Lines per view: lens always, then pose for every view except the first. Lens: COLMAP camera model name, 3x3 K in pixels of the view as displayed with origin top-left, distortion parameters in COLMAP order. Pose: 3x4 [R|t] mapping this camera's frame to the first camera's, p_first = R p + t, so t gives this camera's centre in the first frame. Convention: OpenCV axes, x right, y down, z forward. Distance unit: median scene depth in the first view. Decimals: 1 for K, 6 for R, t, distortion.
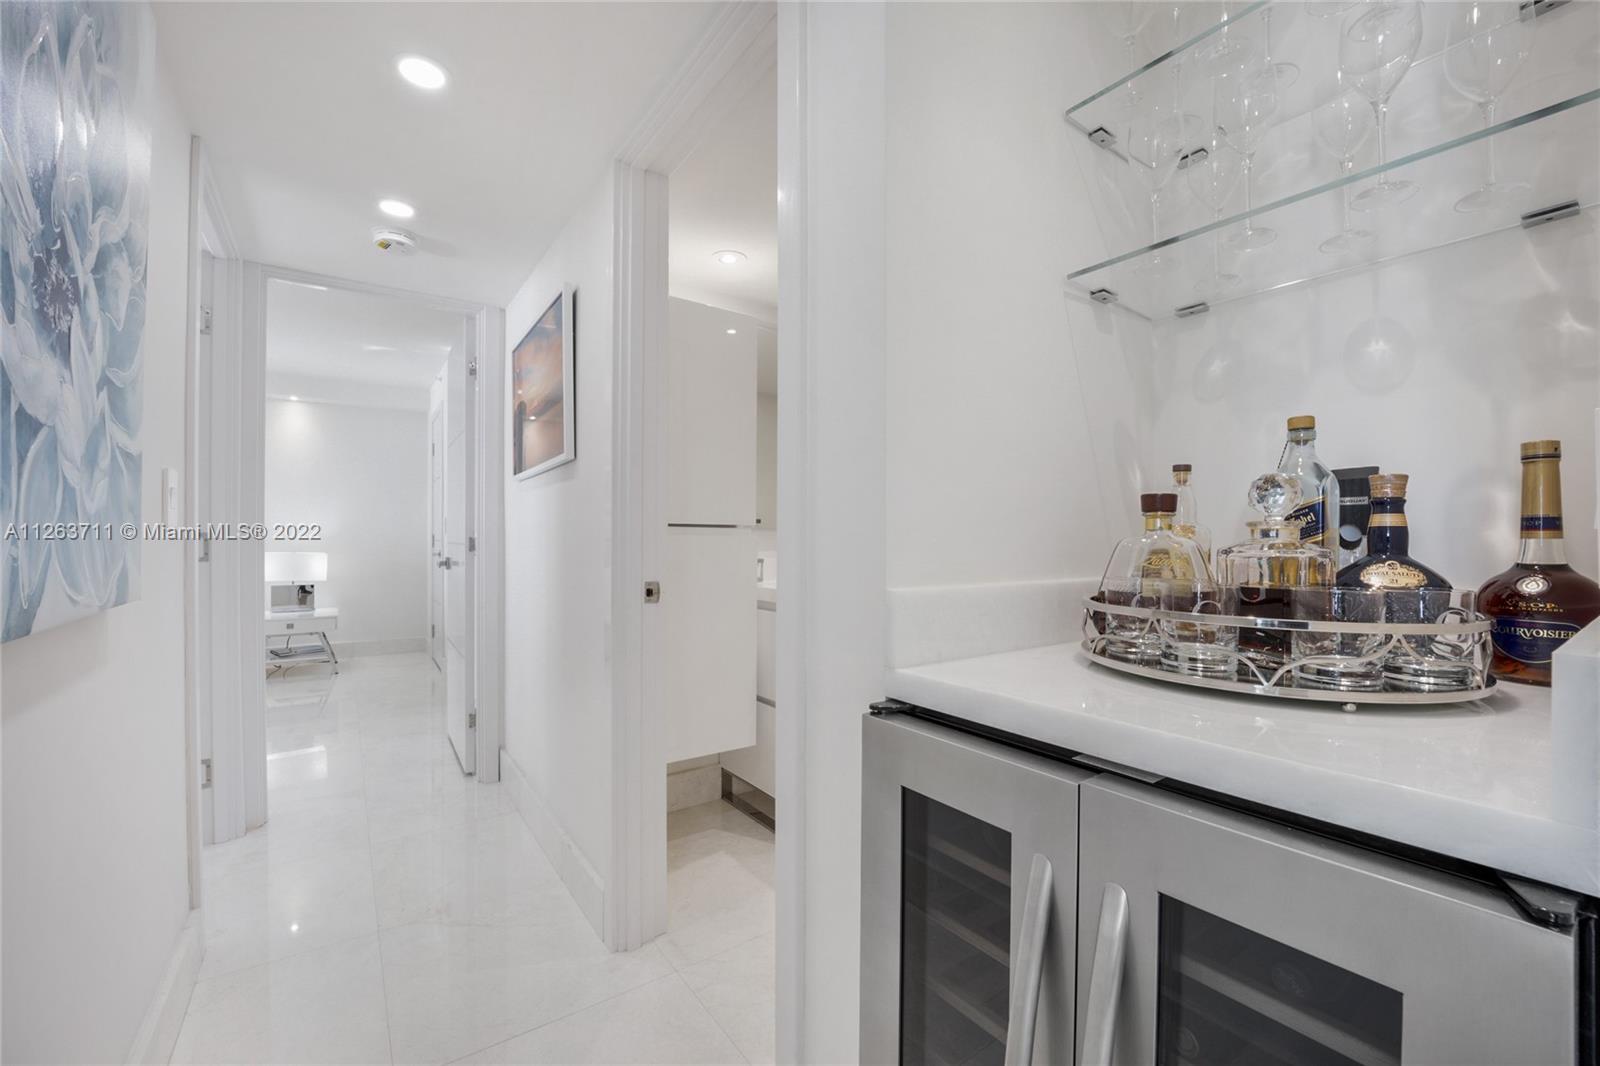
lens RADIAL K [[650.6, 0, 800.0], [0, 650.6, 533.0], [0, 0, 1]] dist [-0.000438, -0.000371]
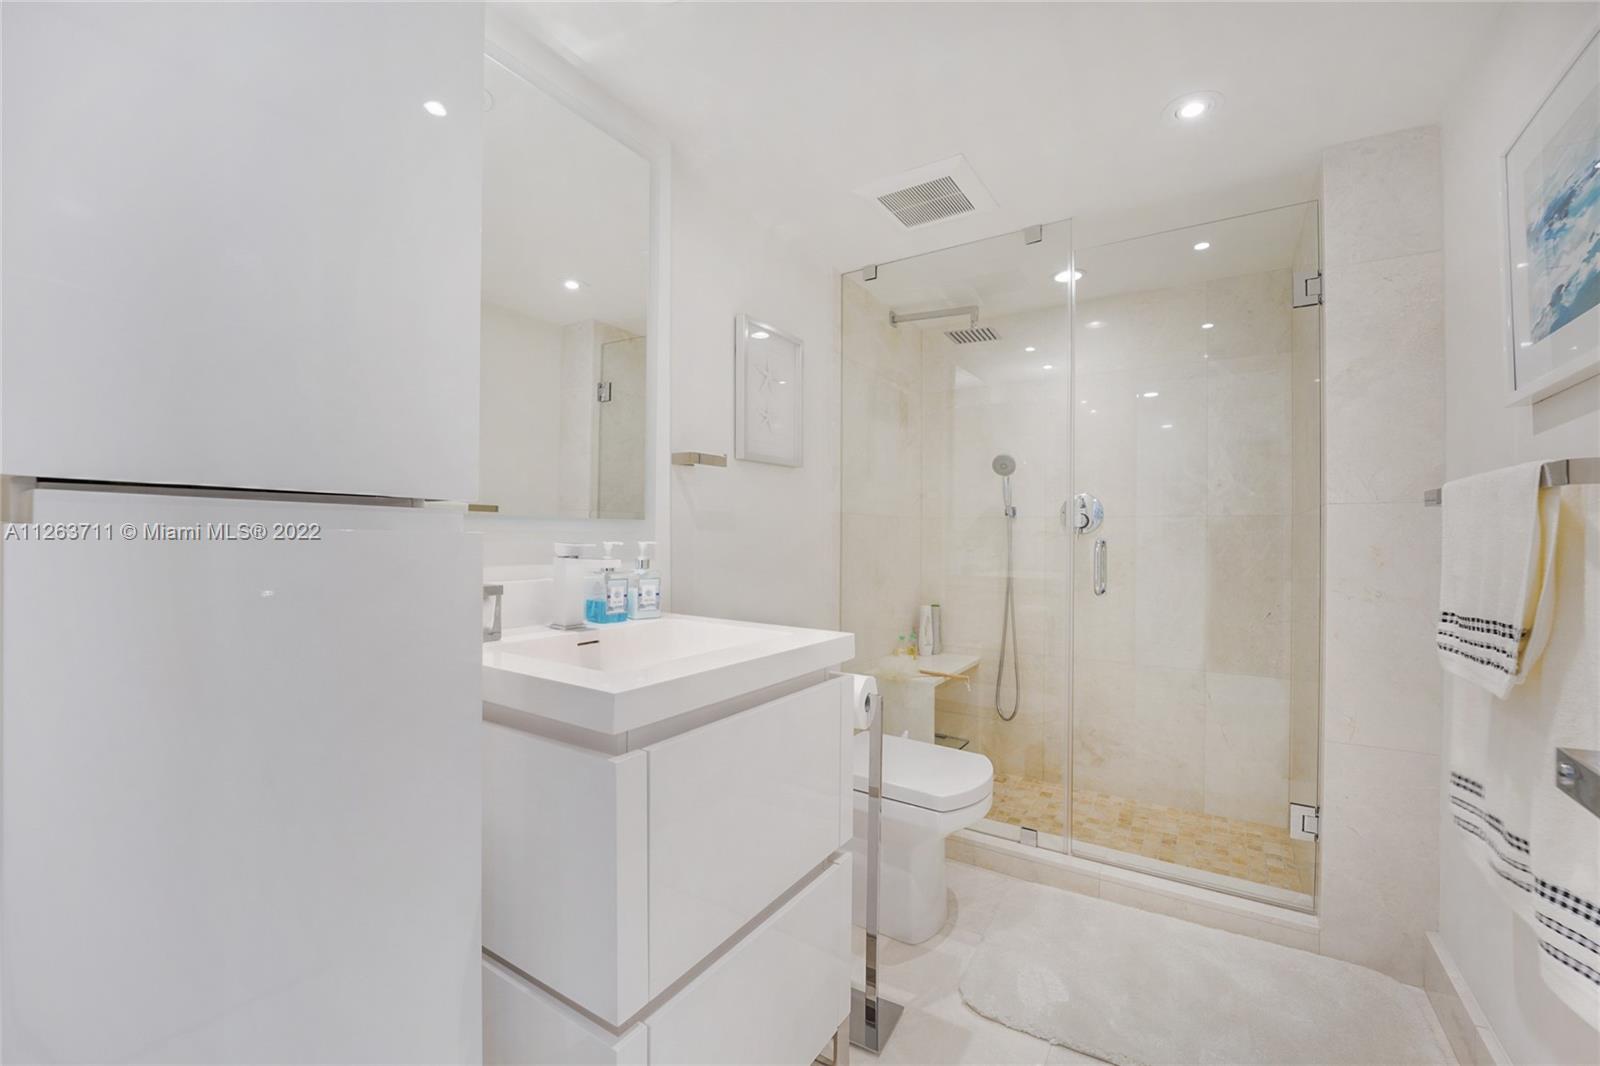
lens RADIAL K [[650.6, 0, 800.0], [0, 650.6, 533.0], [0, 0, 1]] dist [-0.000438, -0.000371]
pose [[0.935039, -0.002127, 0.354538, -0.026322], [0.000672, 0.999991, 0.004226, 0.006383], [-0.354543, -0.003713, 0.935032, 0.565986]]
